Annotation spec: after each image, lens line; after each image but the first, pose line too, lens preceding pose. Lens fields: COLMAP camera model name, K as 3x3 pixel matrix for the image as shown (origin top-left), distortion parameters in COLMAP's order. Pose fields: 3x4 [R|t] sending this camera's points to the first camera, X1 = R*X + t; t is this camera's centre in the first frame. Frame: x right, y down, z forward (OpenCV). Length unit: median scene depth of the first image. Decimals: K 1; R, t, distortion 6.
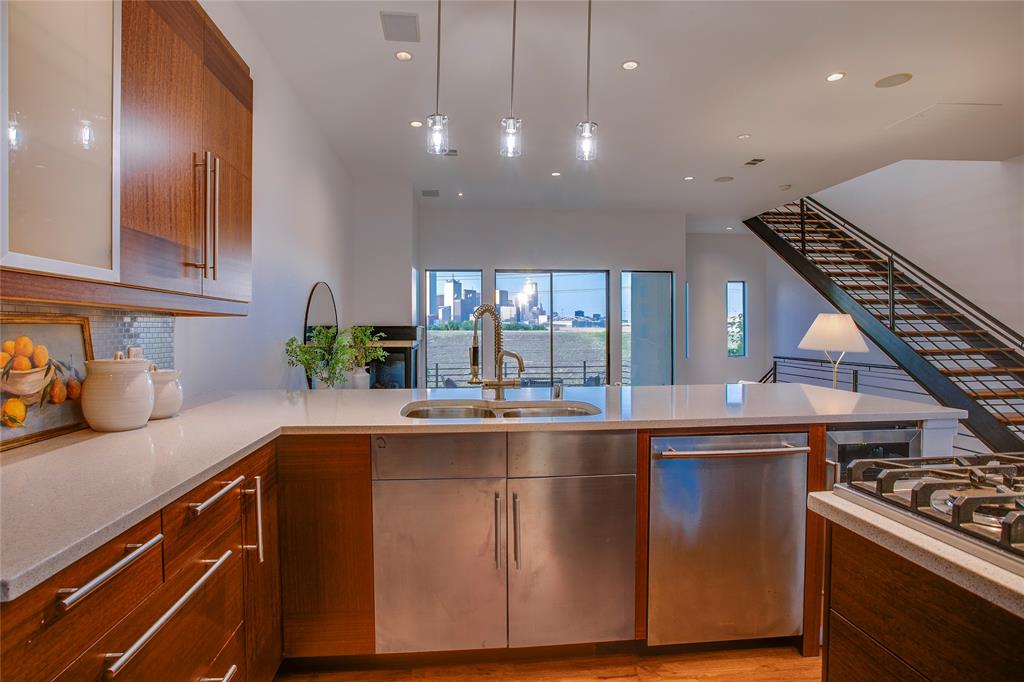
lens RADIAL K [[523.6, 0, 497.2], [0, 523.6, 331.3], [0, 0, 1]] dist [-0.044432, 0.006177]
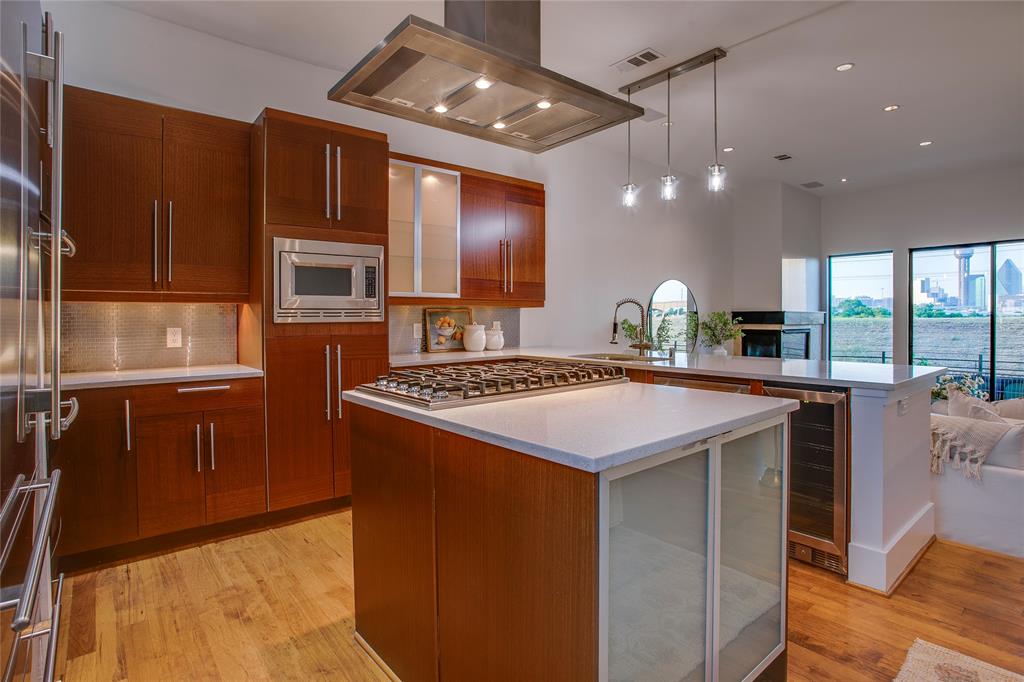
lens RADIAL K [[523.6, 0, 500.2], [0, 523.6, 320.2], [0, 0, 1]] dist [-0.044432, 0.006177]
pose [[0.554074, 0.005160, -0.832452, 0.369022], [-0.001501, 0.999985, 0.005199, 0.003322], [0.832466, -0.001631, 0.554073, -0.093660]]
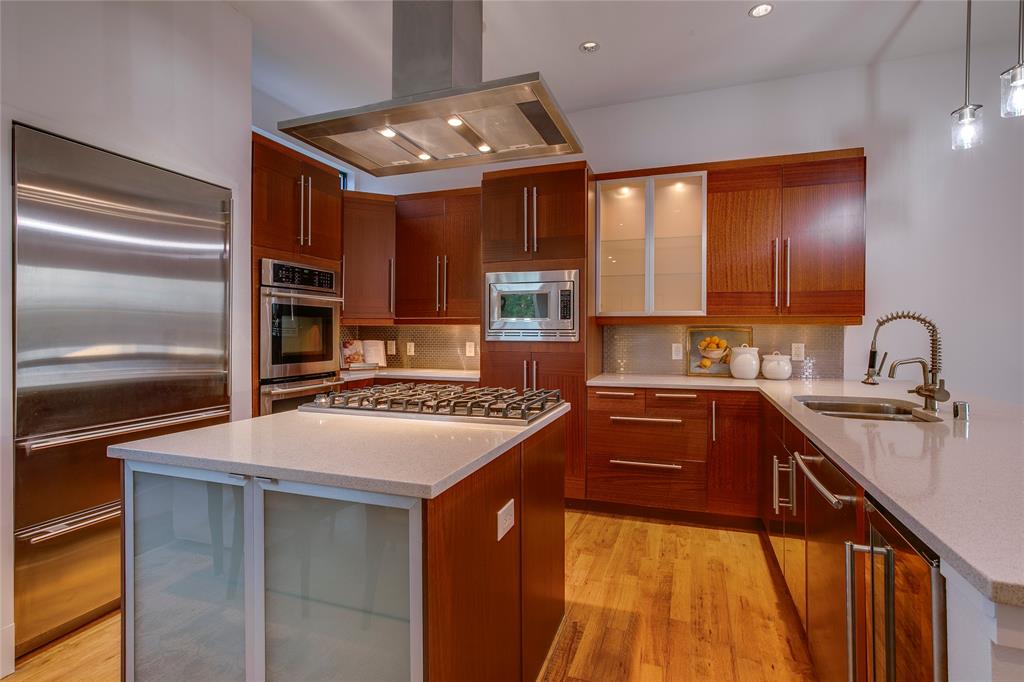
lens RADIAL K [[493.1, 0, 516.0], [0, 493.1, 332.8], [0, 0, 1]] dist [-0.005170, 0.002751]
pose [[-0.417608, 0.002426, -0.908624, 0.368053], [-0.007085, 0.999957, 0.005926, -0.003218], [0.908600, 0.008913, -0.417573, 0.225212]]
